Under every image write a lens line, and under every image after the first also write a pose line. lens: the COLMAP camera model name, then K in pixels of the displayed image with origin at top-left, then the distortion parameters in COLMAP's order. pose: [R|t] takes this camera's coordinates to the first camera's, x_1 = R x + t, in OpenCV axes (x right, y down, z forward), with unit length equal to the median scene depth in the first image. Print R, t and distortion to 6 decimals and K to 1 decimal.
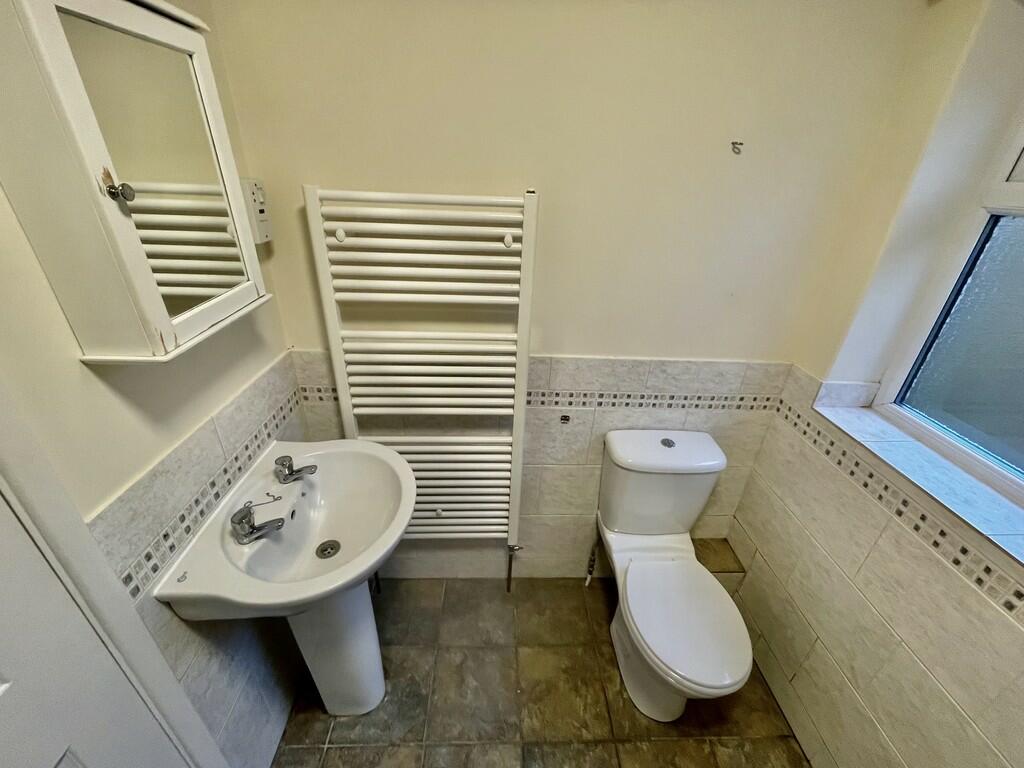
lens RADIAL K [[420.4, 0, 514.3], [0, 420.4, 387.1], [0, 0, 1]] dist [-0.000085, -0.000204]
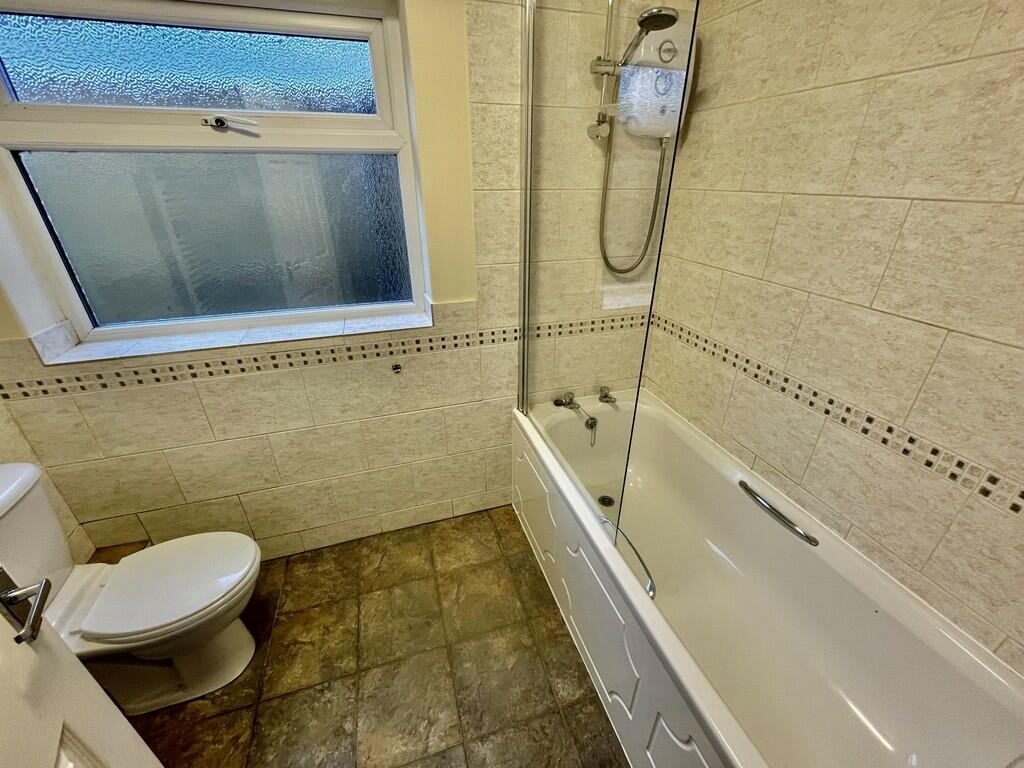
lens RADIAL K [[420.4, 0, 514.3], [0, 420.4, 387.1], [0, 0, 1]] dist [-0.000085, -0.000204]
pose [[-0.263342, -0.475907, 0.839145, -0.413029], [0.438411, 0.715797, 0.543535, 0.032644], [-0.859329, 0.511026, 0.020143, 0.080103]]
